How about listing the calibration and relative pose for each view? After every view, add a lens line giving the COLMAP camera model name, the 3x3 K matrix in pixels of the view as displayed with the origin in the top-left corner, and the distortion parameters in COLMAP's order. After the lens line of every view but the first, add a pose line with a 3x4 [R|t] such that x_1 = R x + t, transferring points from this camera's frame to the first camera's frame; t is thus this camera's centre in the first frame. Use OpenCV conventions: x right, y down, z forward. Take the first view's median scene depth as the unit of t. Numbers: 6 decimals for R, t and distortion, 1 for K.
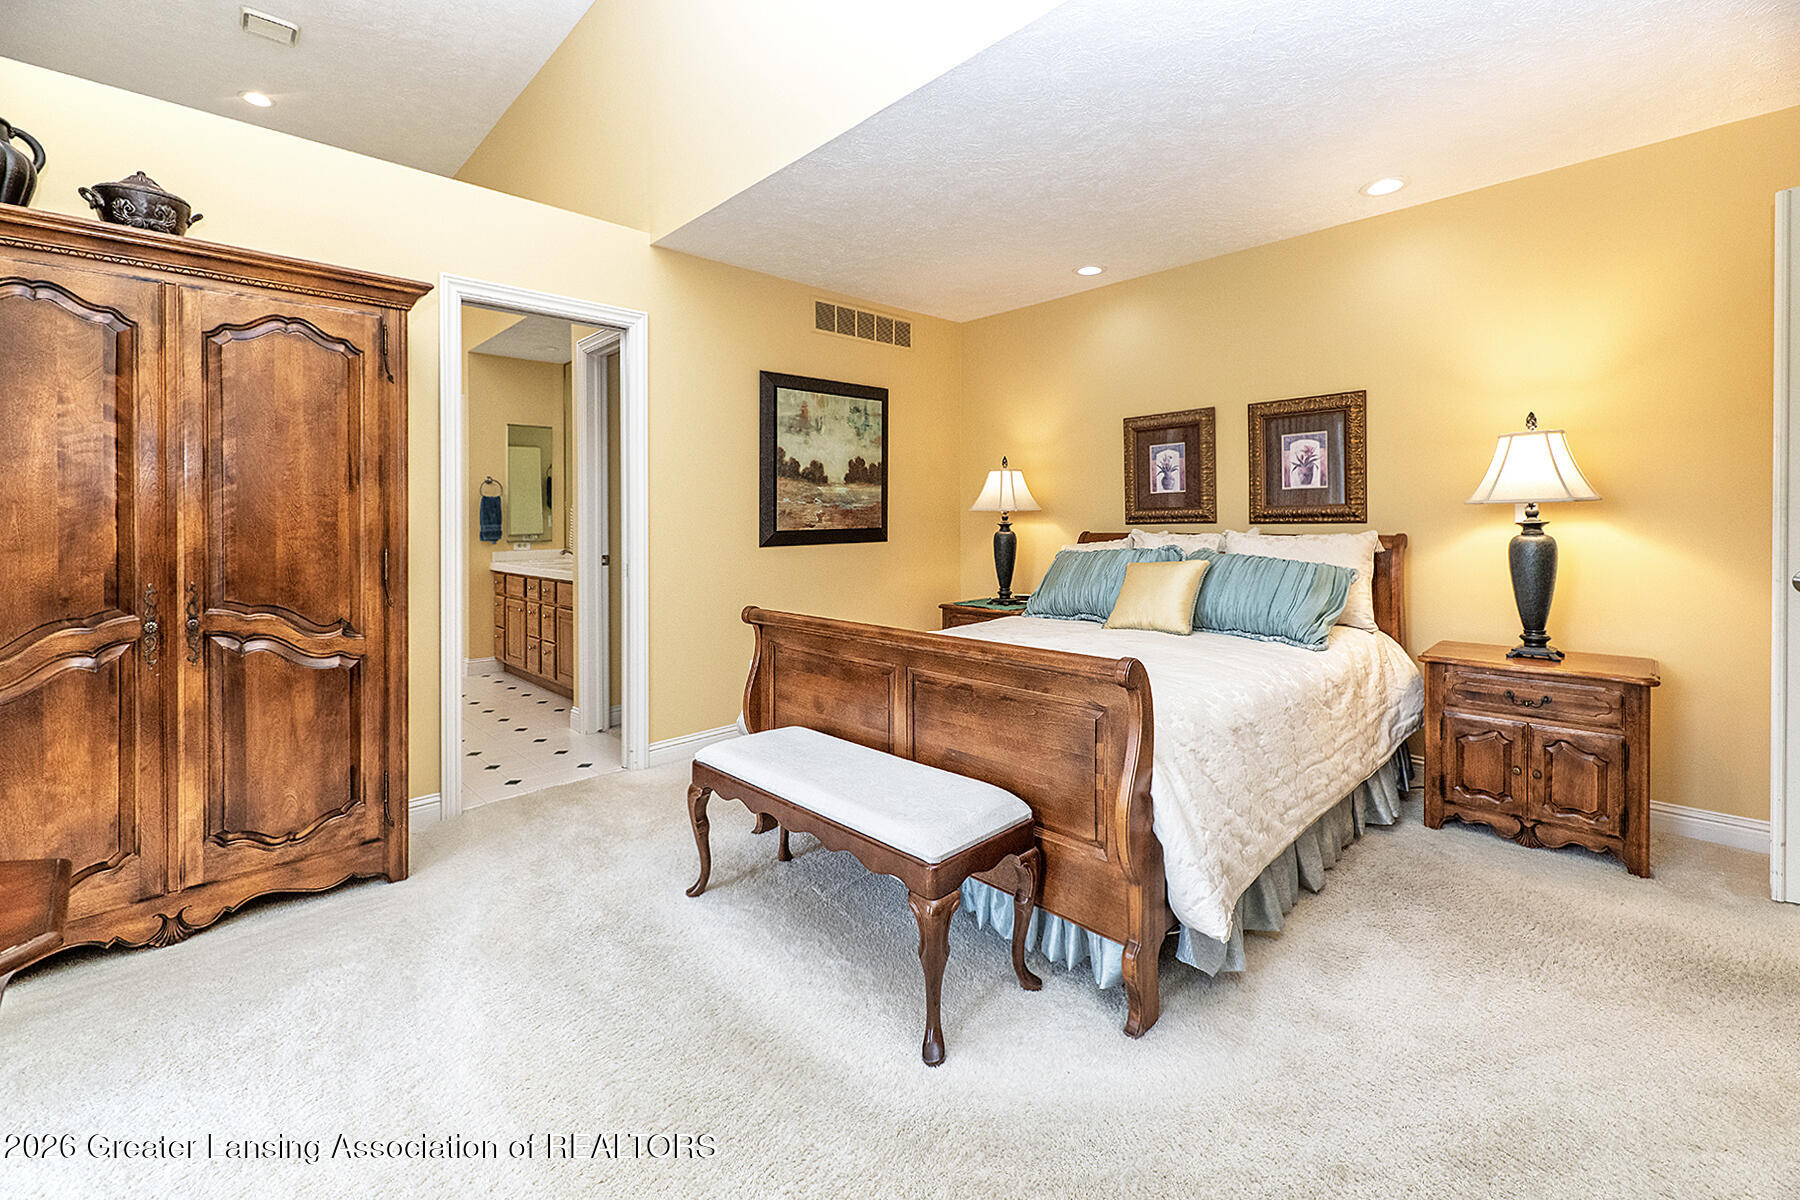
lens RADIAL K [[752.5, 0, 908.1], [0, 752.5, 522.4], [0, 0, 1]] dist [0.002604, 0.000451]
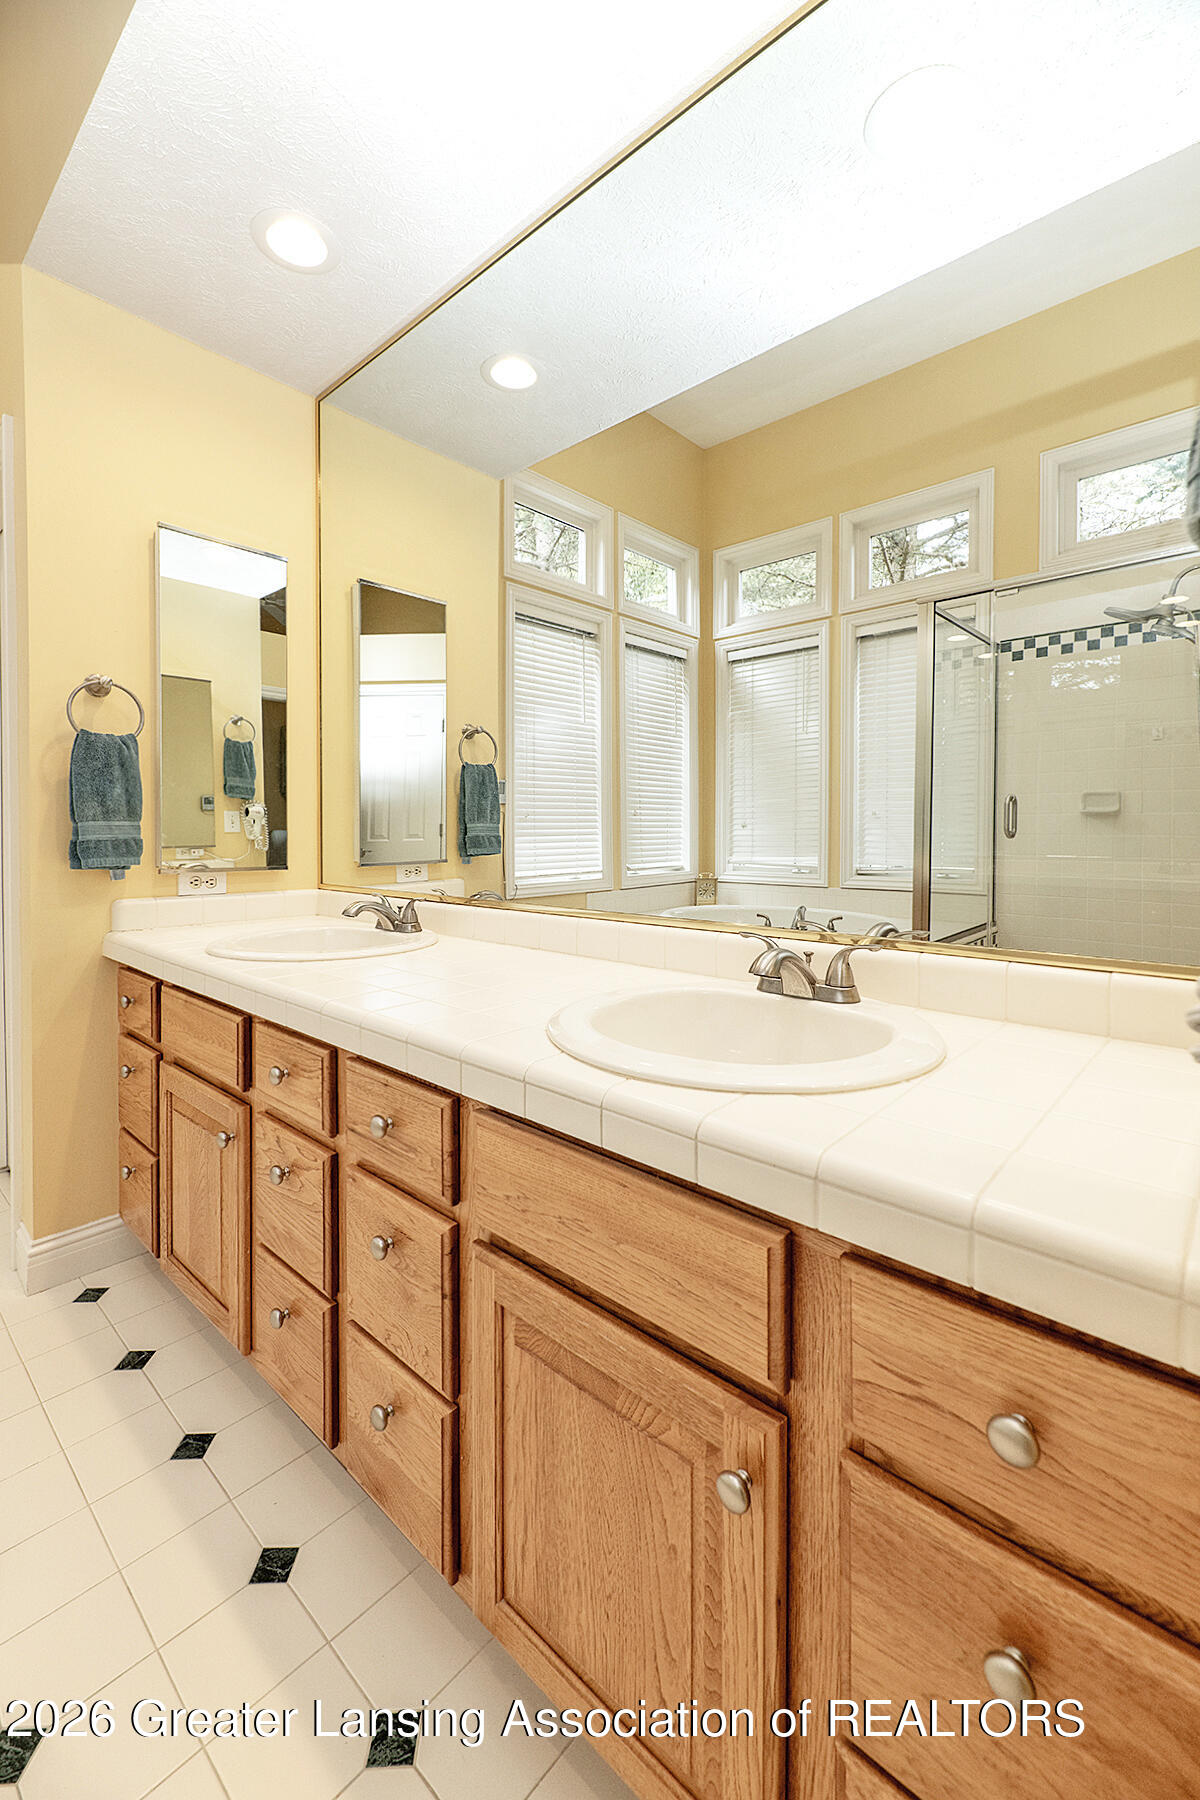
lens RADIAL K [[752.5, 0, 623.3], [0, 752.5, 838.3], [0, 0, 1]] dist [0.002604, 0.000451]
pose [[0.995890, -0.005657, 0.090390, -0.363759], [0.004392, 0.999890, 0.014191, 0.007172], [-0.090460, -0.013735, 0.995805, 0.661362]]
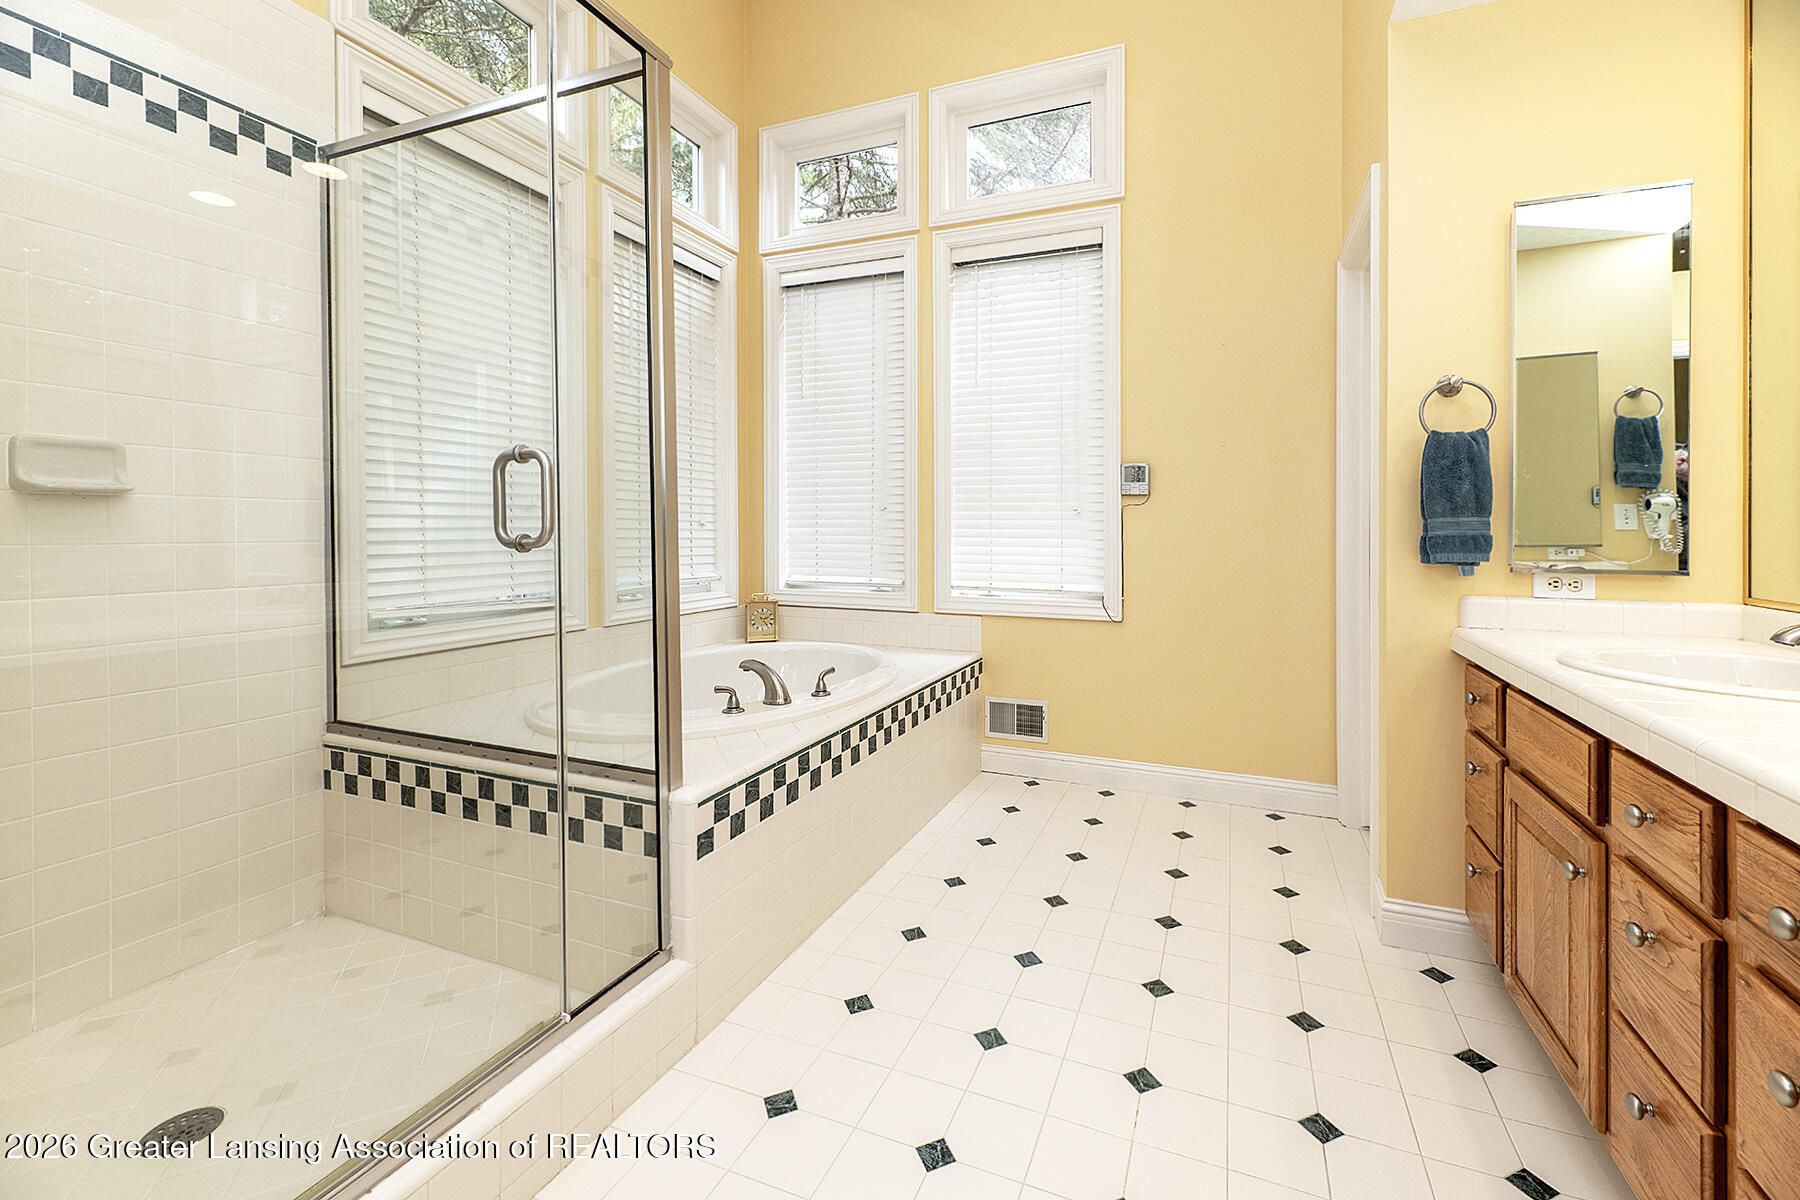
lens RADIAL K [[752.5, 0, 895.9], [0, 752.5, 535.7], [0, 0, 1]] dist [0.002604, 0.000451]
pose [[0.387556, 0.006405, -0.921824, -0.345767], [0.002918, 0.999962, 0.008175, 0.007970], [0.921842, -0.005858, 0.387523, 0.649656]]
